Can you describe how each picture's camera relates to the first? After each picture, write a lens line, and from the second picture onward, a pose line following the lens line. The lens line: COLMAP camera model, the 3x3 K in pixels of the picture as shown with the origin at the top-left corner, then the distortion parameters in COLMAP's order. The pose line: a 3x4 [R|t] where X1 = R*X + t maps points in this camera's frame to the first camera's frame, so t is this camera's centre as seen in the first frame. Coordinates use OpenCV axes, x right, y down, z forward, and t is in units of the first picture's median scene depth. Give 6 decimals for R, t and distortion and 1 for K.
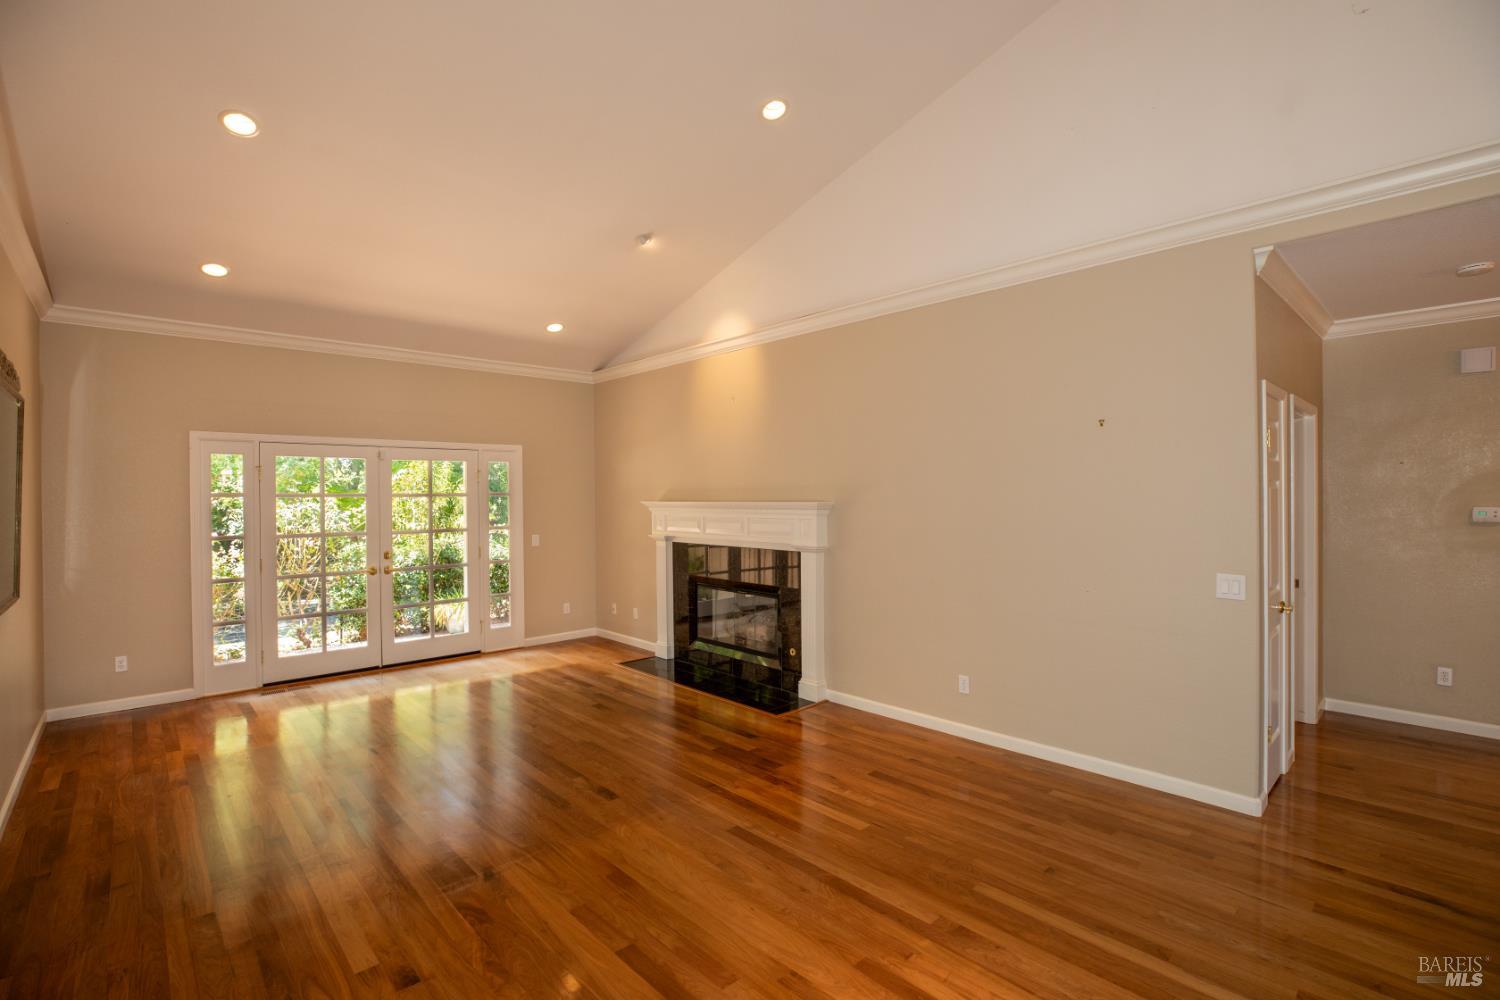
lens RADIAL K [[684.0, 0, 751.2], [0, 684.0, 499.7], [0, 0, 1]] dist [-0.044389, 0.012852]
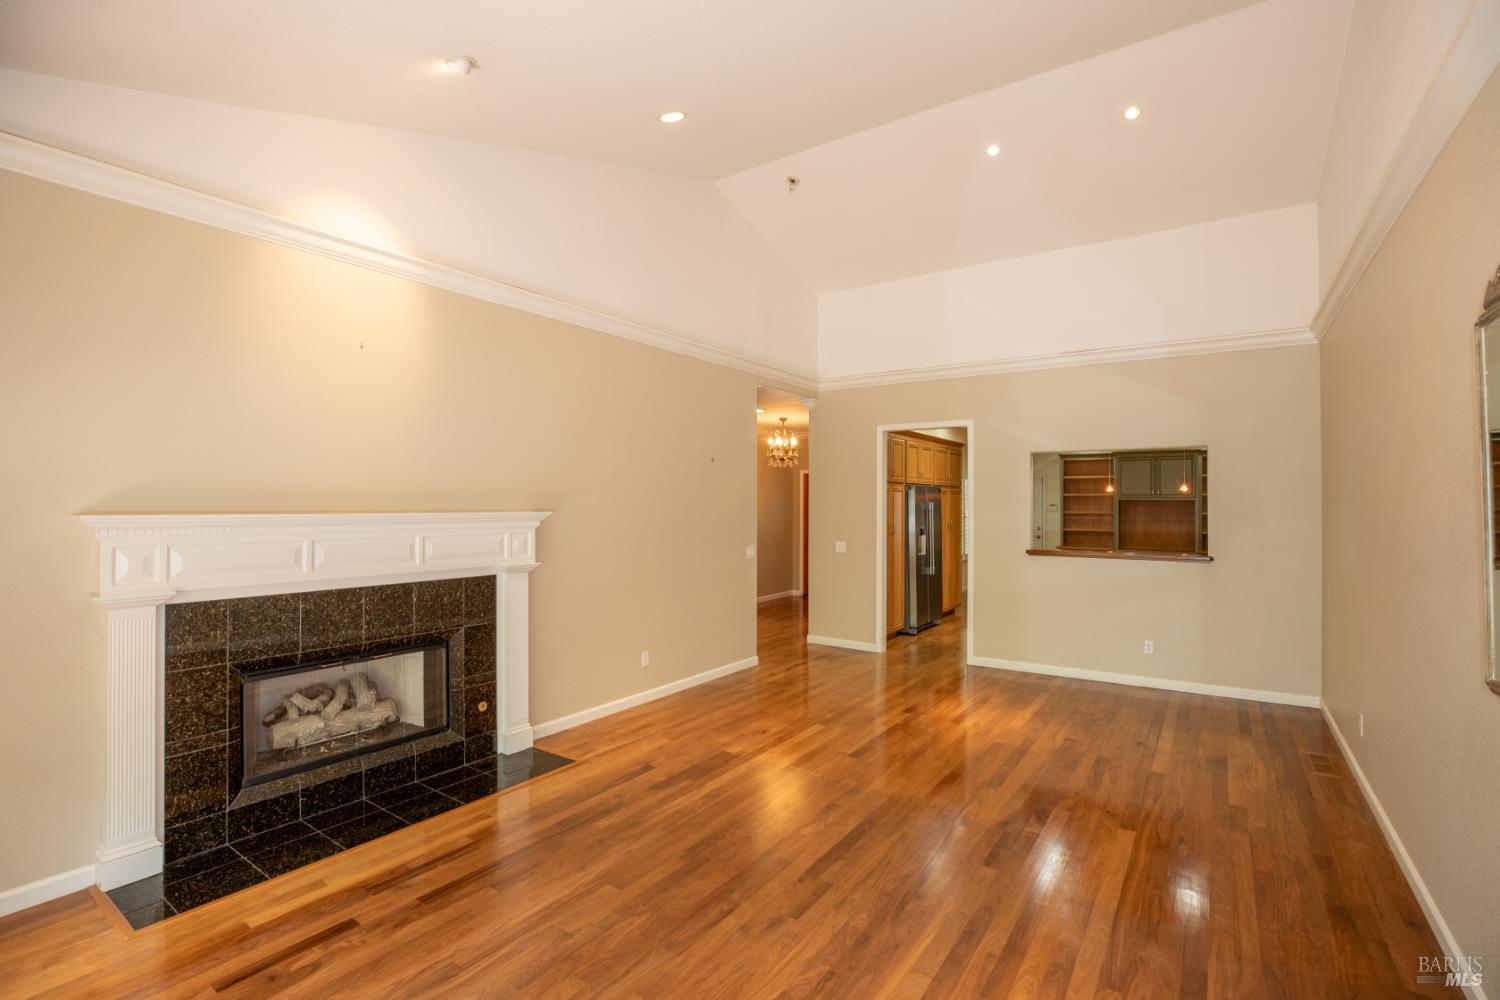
lens RADIAL K [[684.0, 0, 752.0], [0, 684.0, 497.1], [0, 0, 1]] dist [-0.044389, 0.012852]
pose [[-0.214081, 0.017391, 0.976661, -0.755162], [0.004373, 0.999849, -0.016846, 0.000892], [-0.976806, 0.000664, -0.214124, 0.866214]]
